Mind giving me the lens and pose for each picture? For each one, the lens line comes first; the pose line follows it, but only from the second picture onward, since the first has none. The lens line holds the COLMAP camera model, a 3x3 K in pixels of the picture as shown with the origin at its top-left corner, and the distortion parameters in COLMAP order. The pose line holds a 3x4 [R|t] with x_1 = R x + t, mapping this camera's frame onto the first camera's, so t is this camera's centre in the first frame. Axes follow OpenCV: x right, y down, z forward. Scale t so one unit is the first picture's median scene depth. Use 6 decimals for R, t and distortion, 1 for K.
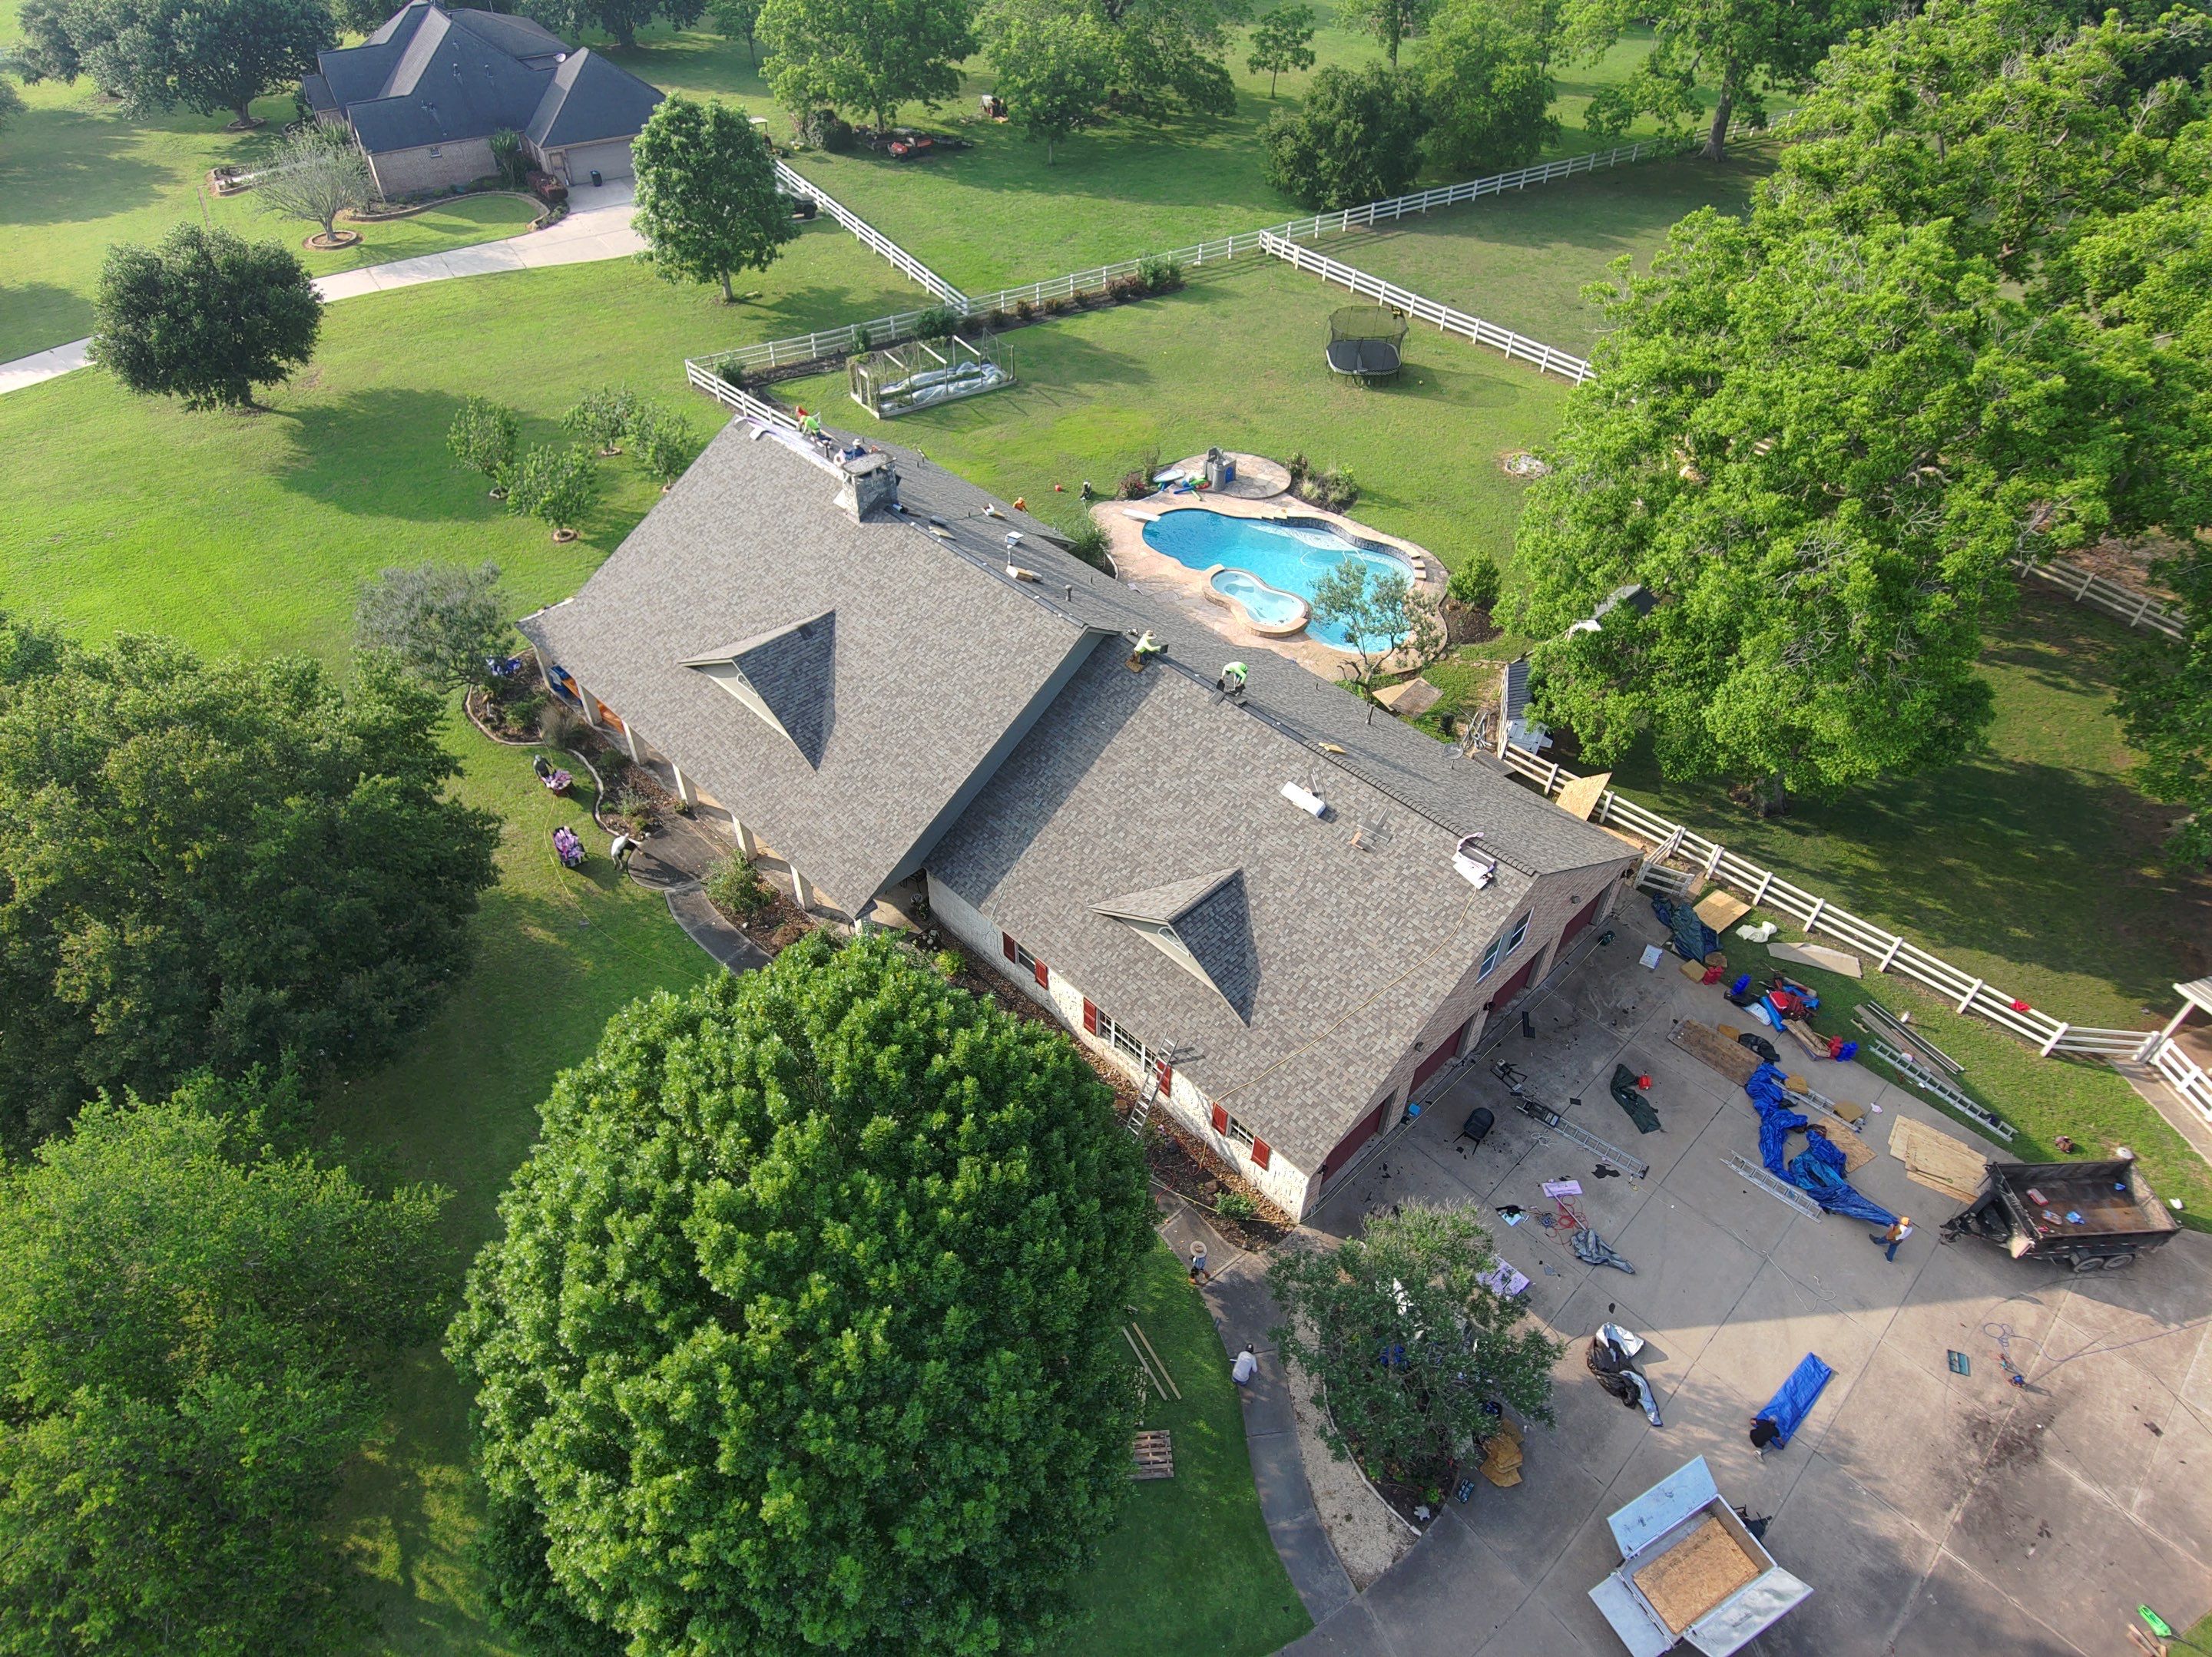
lens RADIAL K [[1302.1, 0, 1113.7], [0, 1302.1, 828.6], [0, 0, 1]] dist [0.092715, -0.124113]
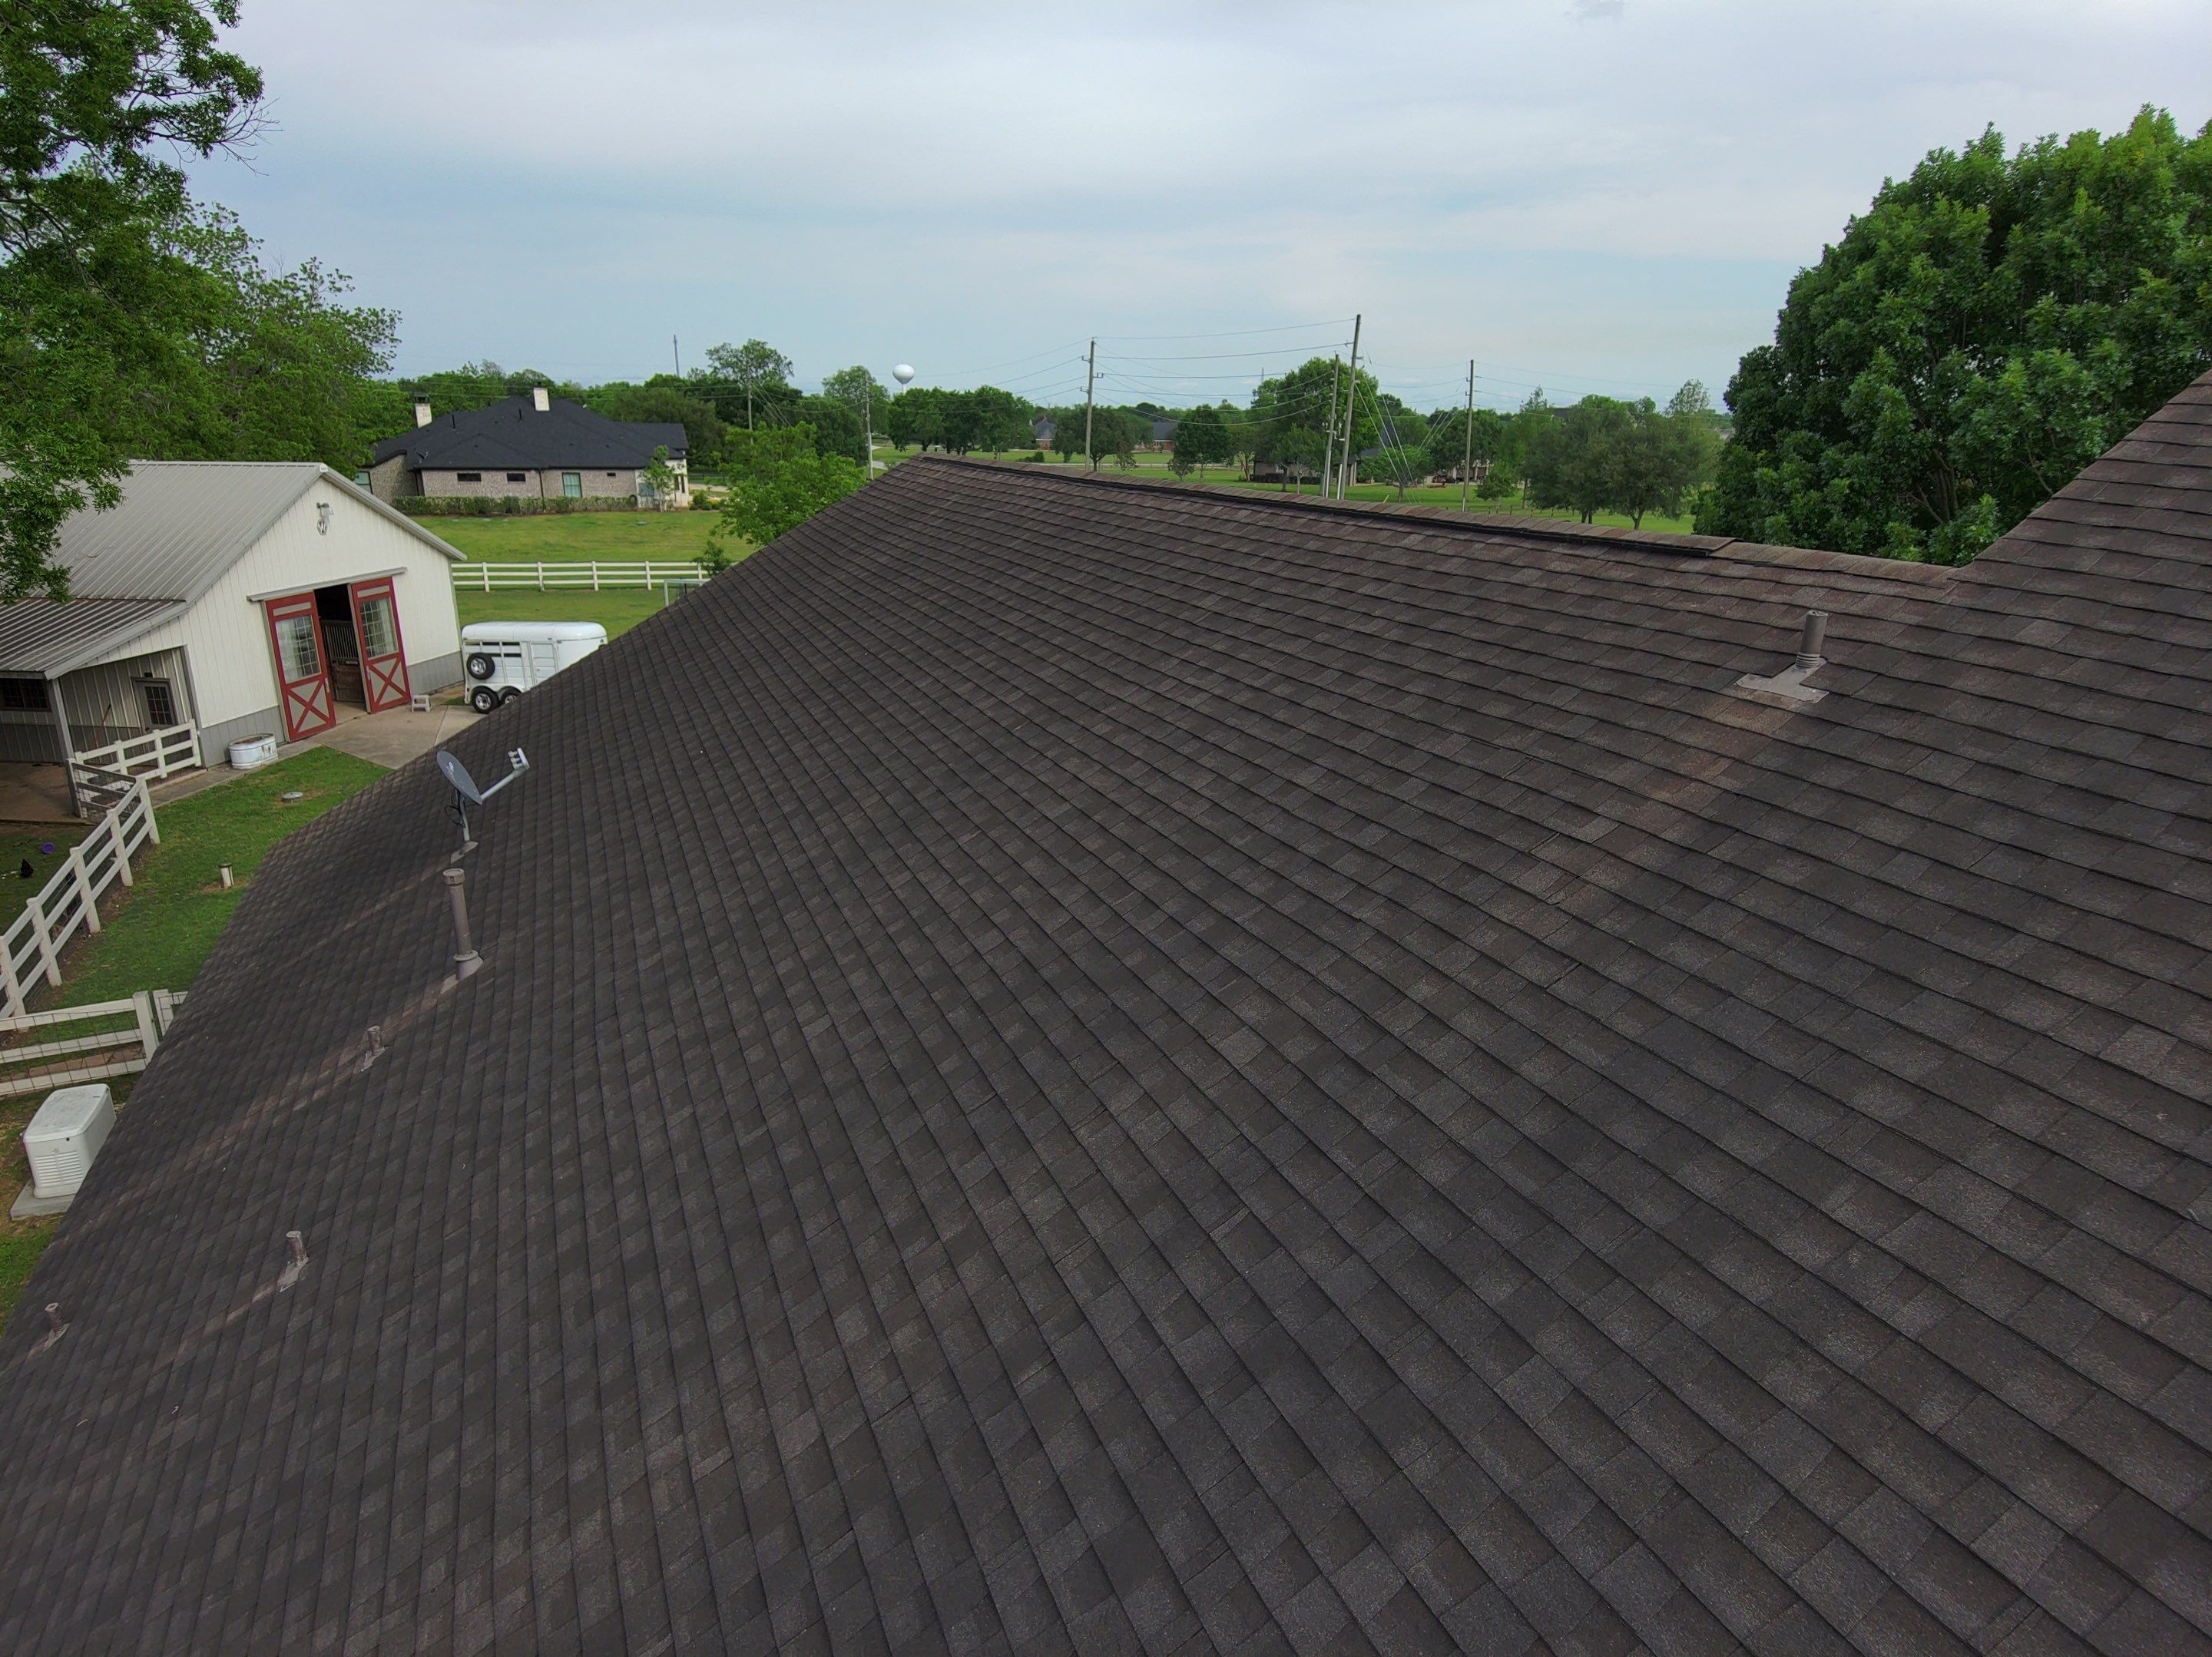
lens RADIAL K [[1302.1, 0, 1113.7], [0, 1302.1, 828.6], [0, 0, 1]] dist [0.092715, -0.124113]
pose [[-0.923718, -0.145978, 0.354169, 0.023350], [0.236055, 0.511245, 0.826381, -0.197516], [-0.301701, 0.846947, -0.437788, 0.852614]]
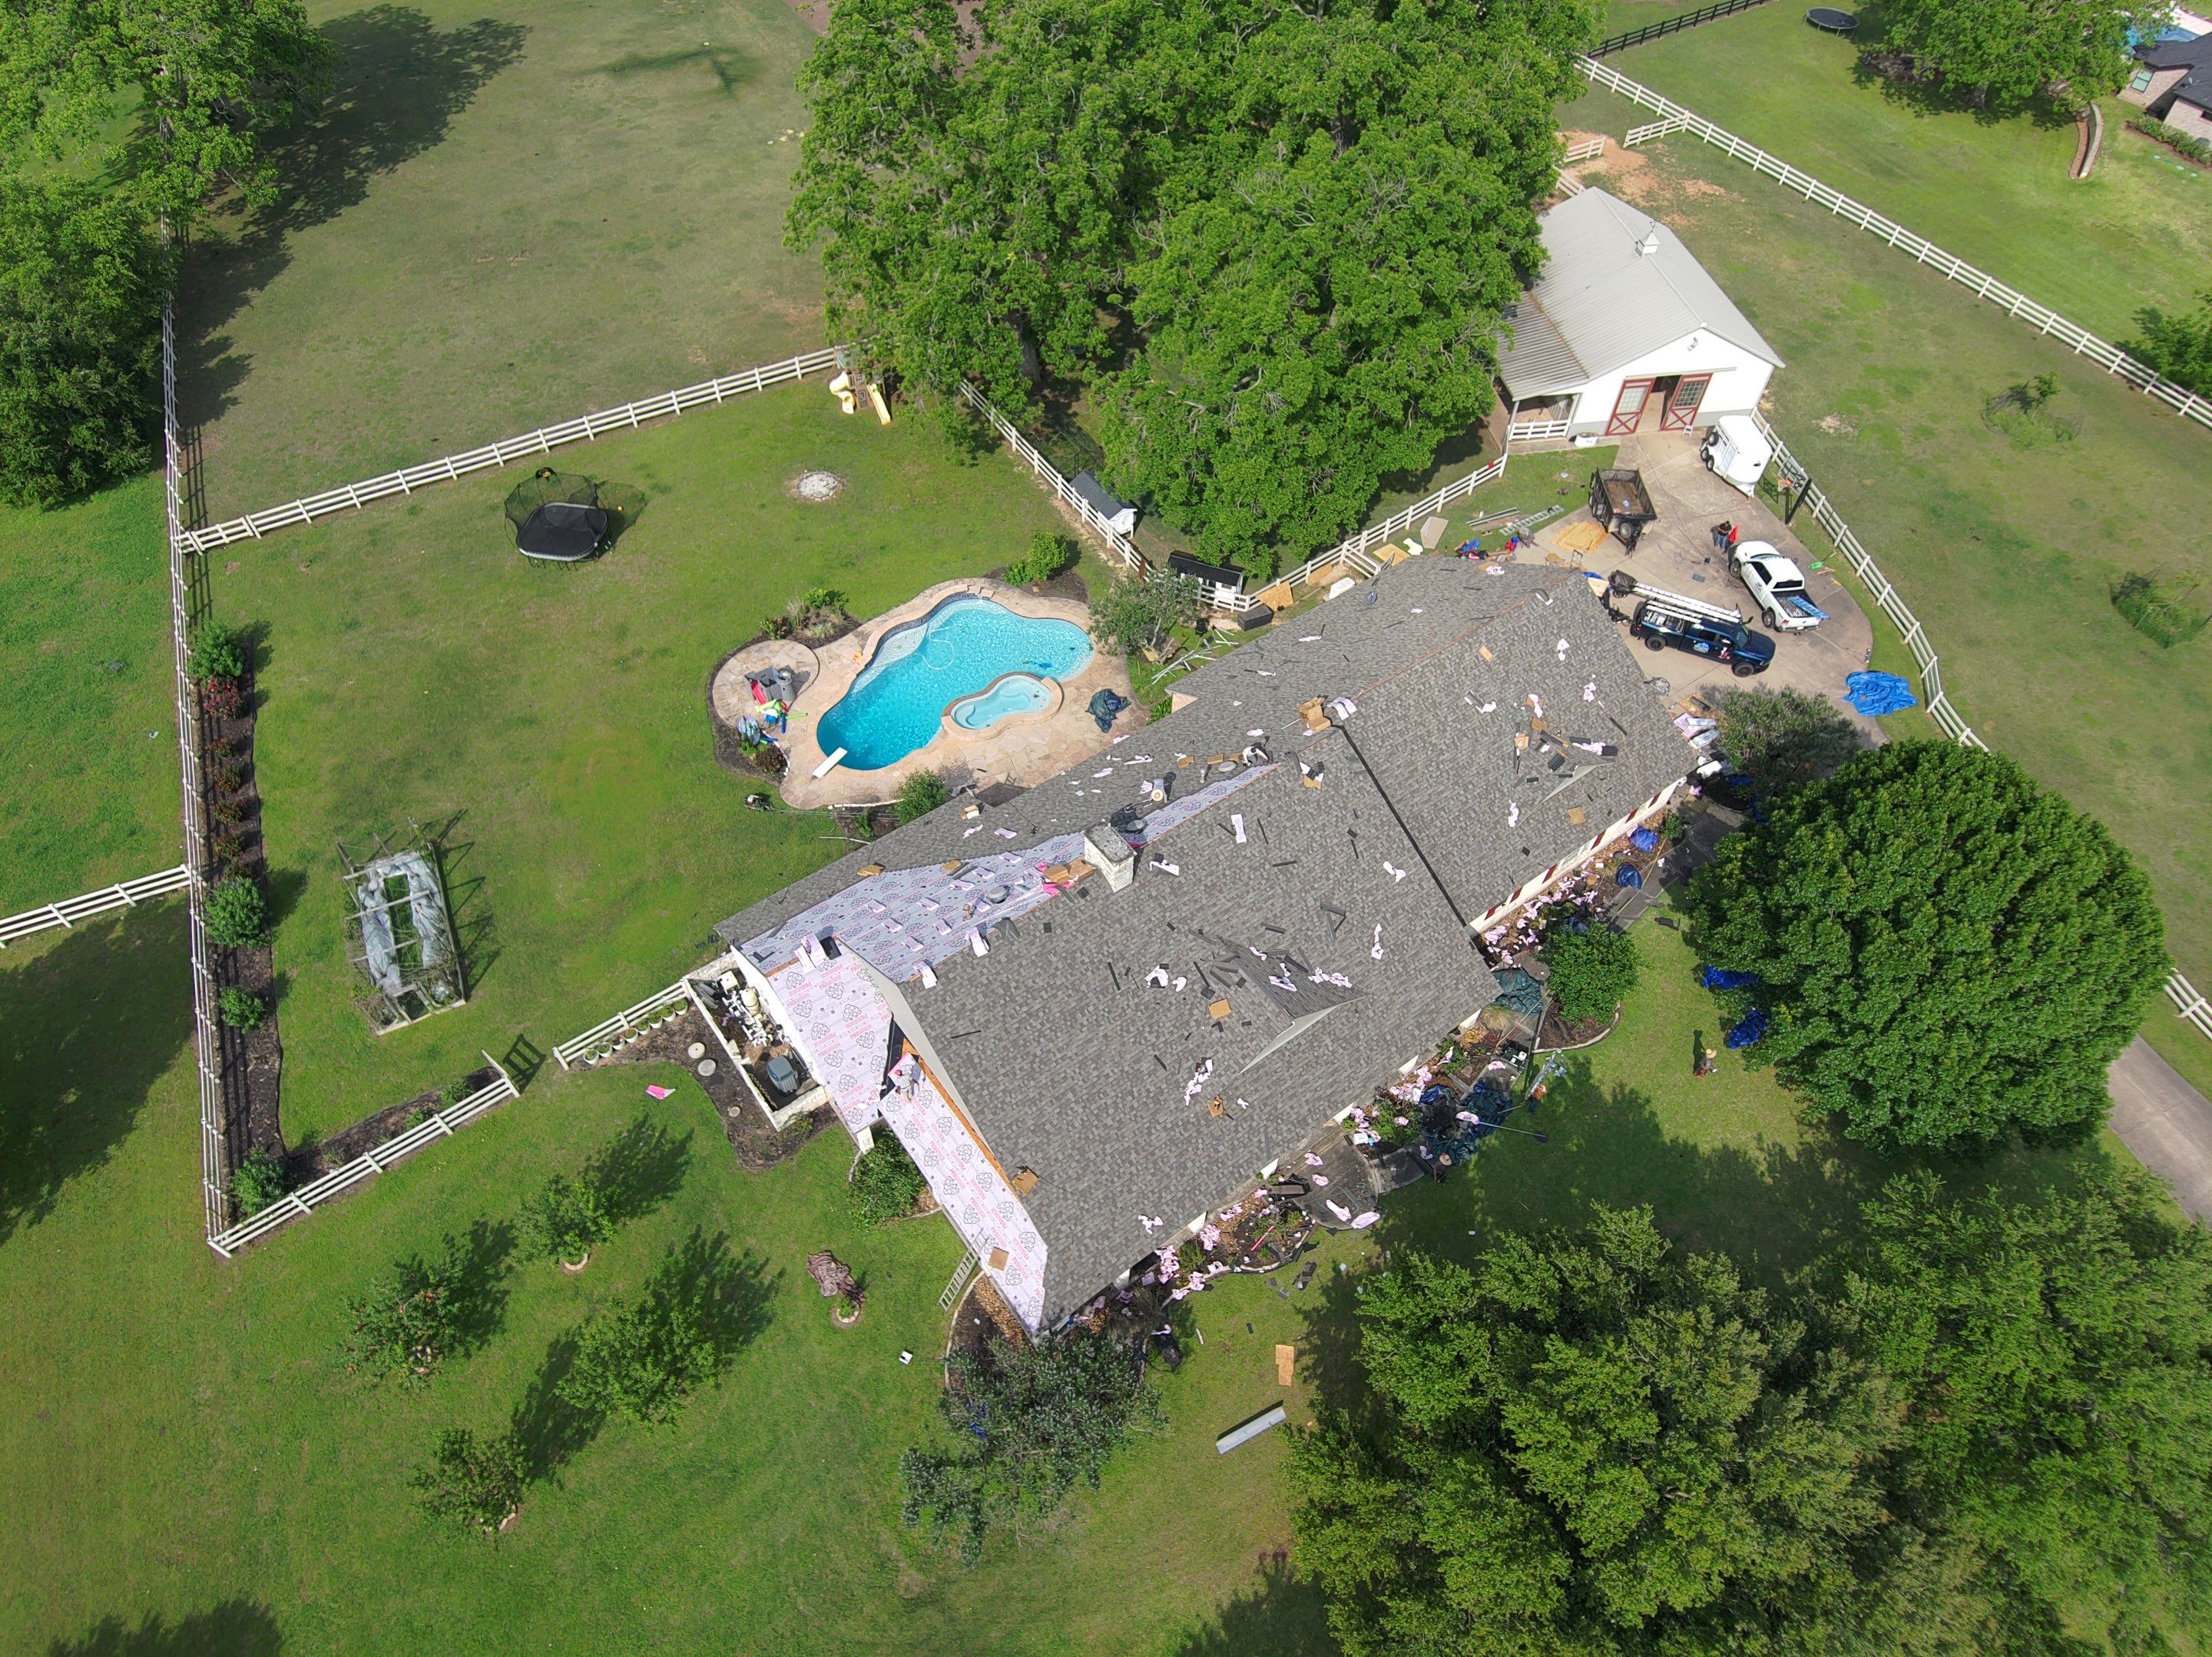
lens RADIAL K [[1302.1, 0, 1113.7], [0, 1302.1, 828.6], [0, 0, 1]] dist [0.092715, -0.124113]
pose [[0.141505, -0.782450, 0.606423, -0.644306], [0.660640, 0.530859, 0.530795, -0.668087], [-0.737246, 0.325517, 0.592037, 0.354296]]
